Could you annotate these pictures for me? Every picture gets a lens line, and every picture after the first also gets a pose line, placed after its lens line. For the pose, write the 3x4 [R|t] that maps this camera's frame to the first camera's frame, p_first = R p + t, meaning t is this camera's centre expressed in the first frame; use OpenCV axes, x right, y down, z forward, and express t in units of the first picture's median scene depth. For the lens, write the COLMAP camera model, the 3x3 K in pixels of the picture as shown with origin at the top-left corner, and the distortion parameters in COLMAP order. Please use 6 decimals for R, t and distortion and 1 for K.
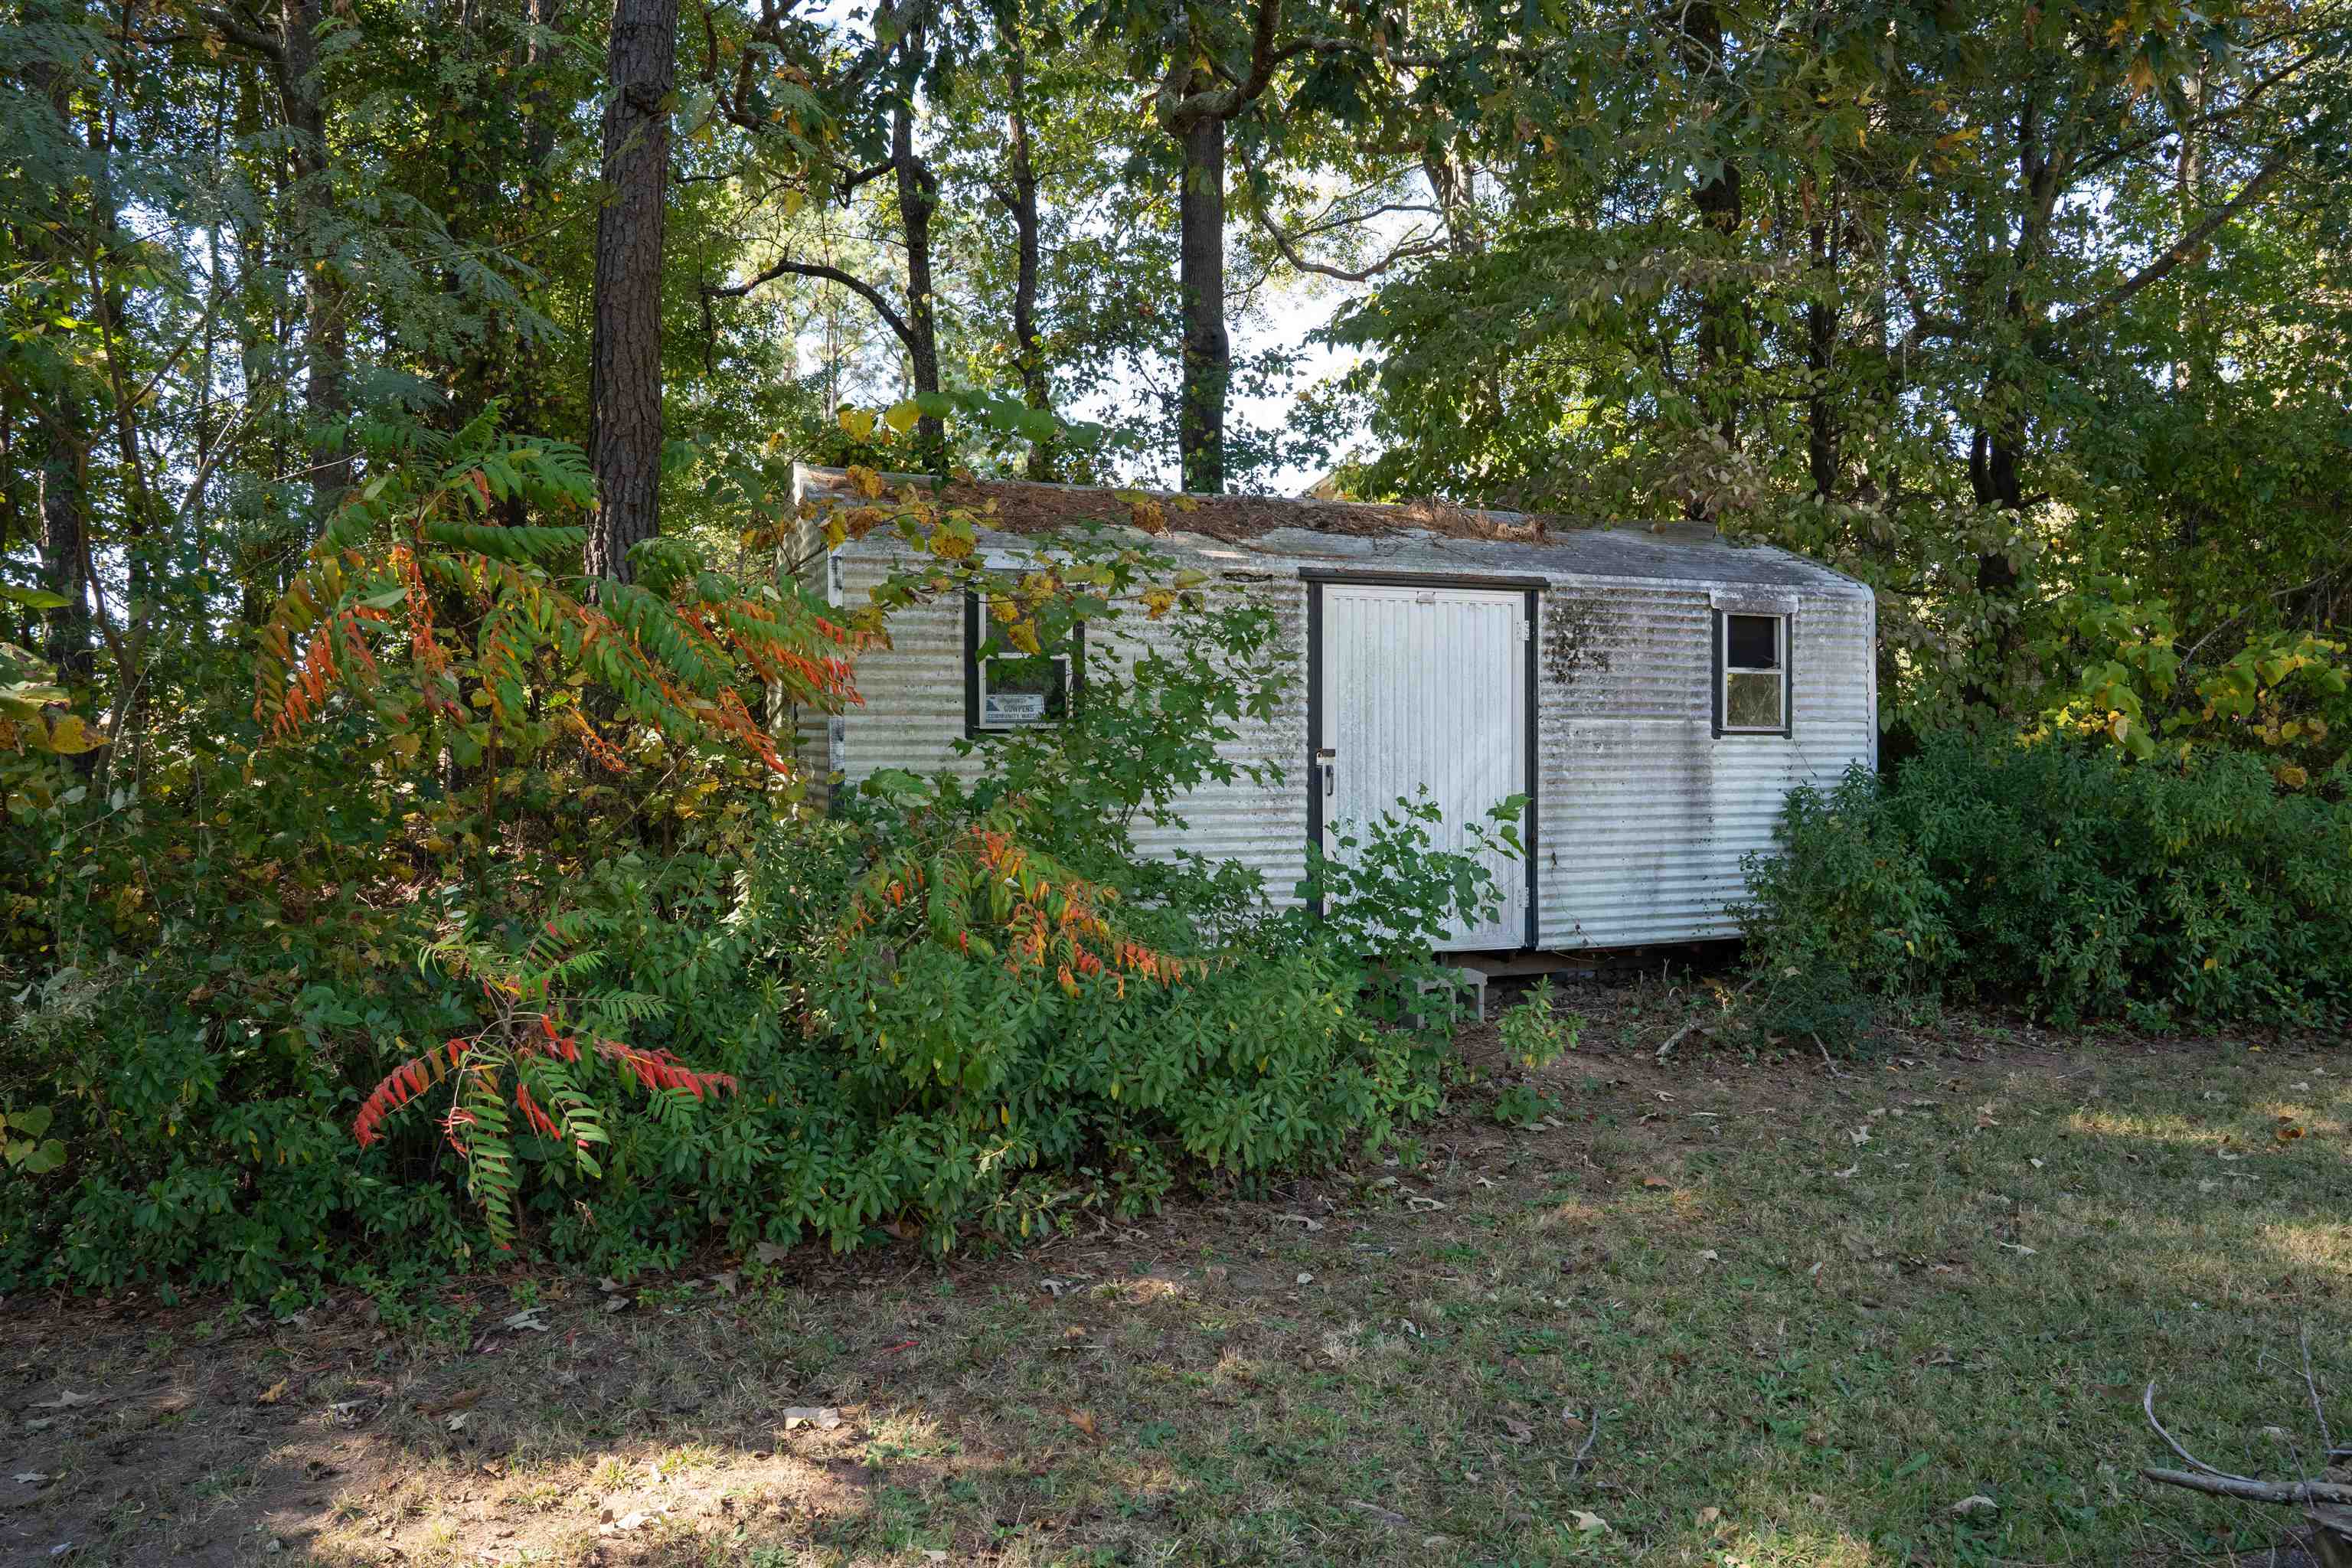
lens RADIAL K [[1654.6, 0, 1176.2], [0, 1654.6, 777.9], [0, 0, 1]] dist [-0.122145, 0.090526]
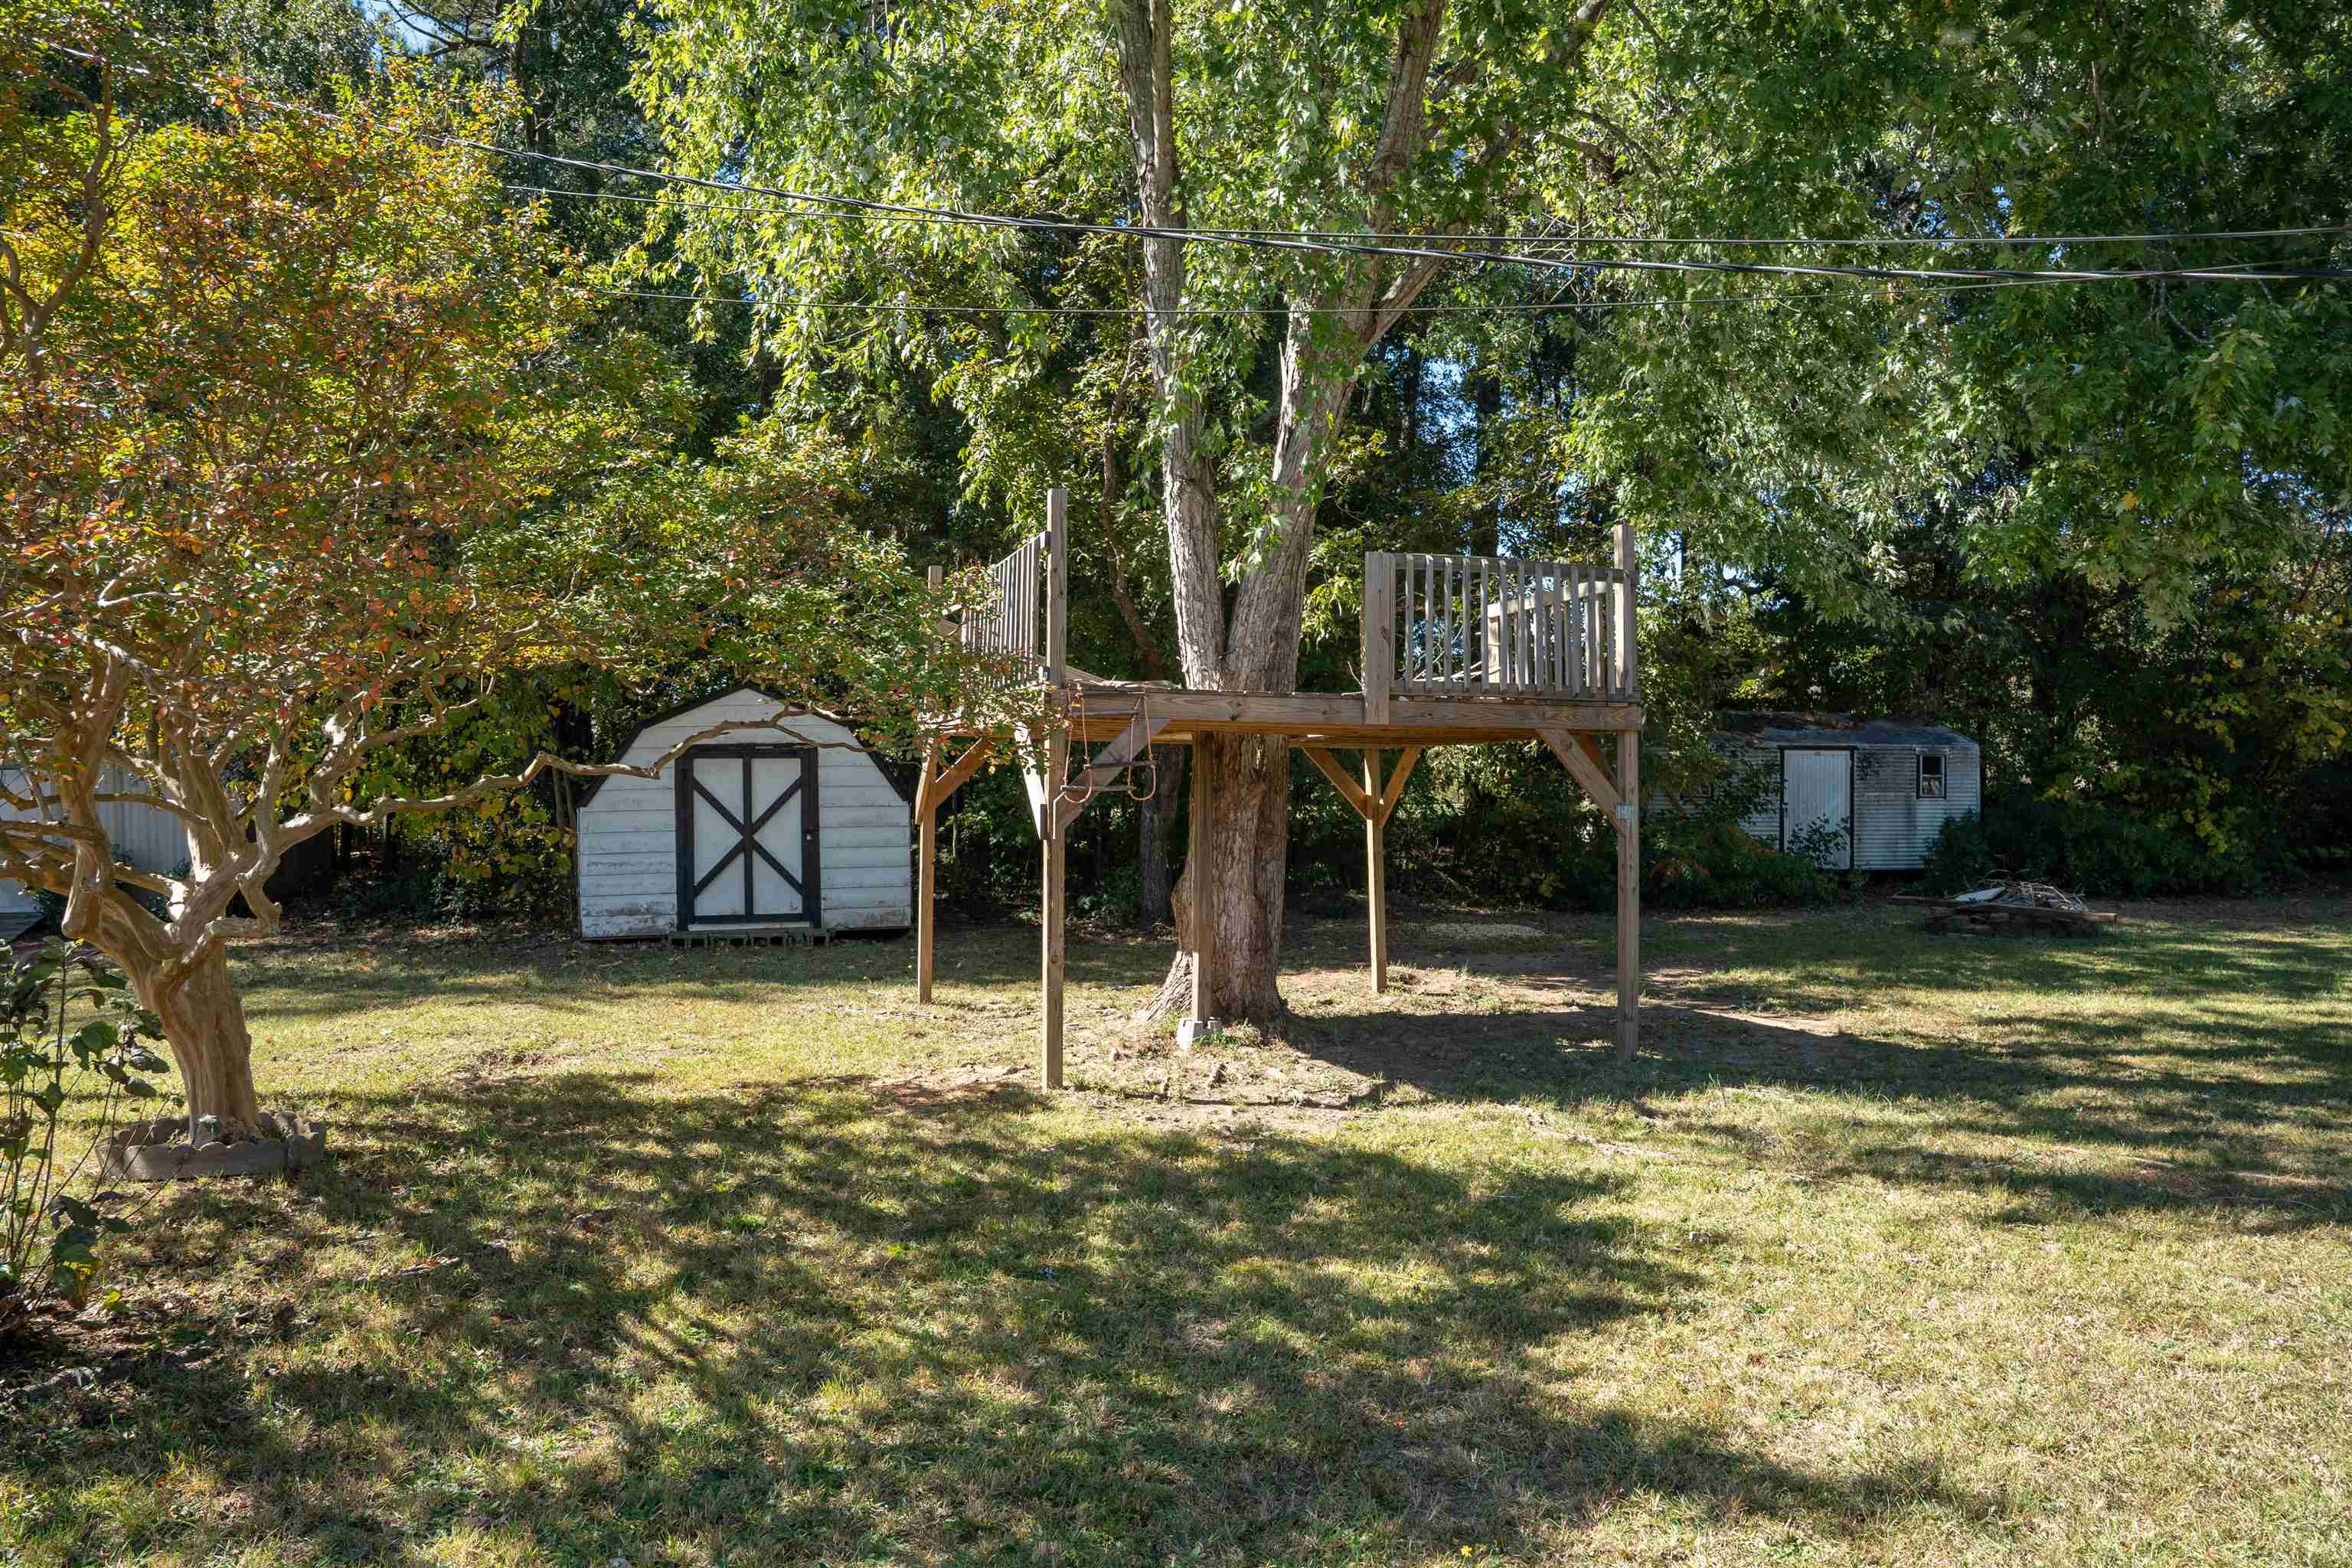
lens RADIAL K [[1654.6, 0, 1174.1], [0, 1654.6, 778.0], [0, 0, 1]] dist [-0.122145, 0.090526]
pose [[0.987743, 0.009091, -0.155824, -0.514605], [-0.011632, 0.999814, -0.015400, -0.001604], [0.155655, 0.017024, 0.987665, -2.006988]]
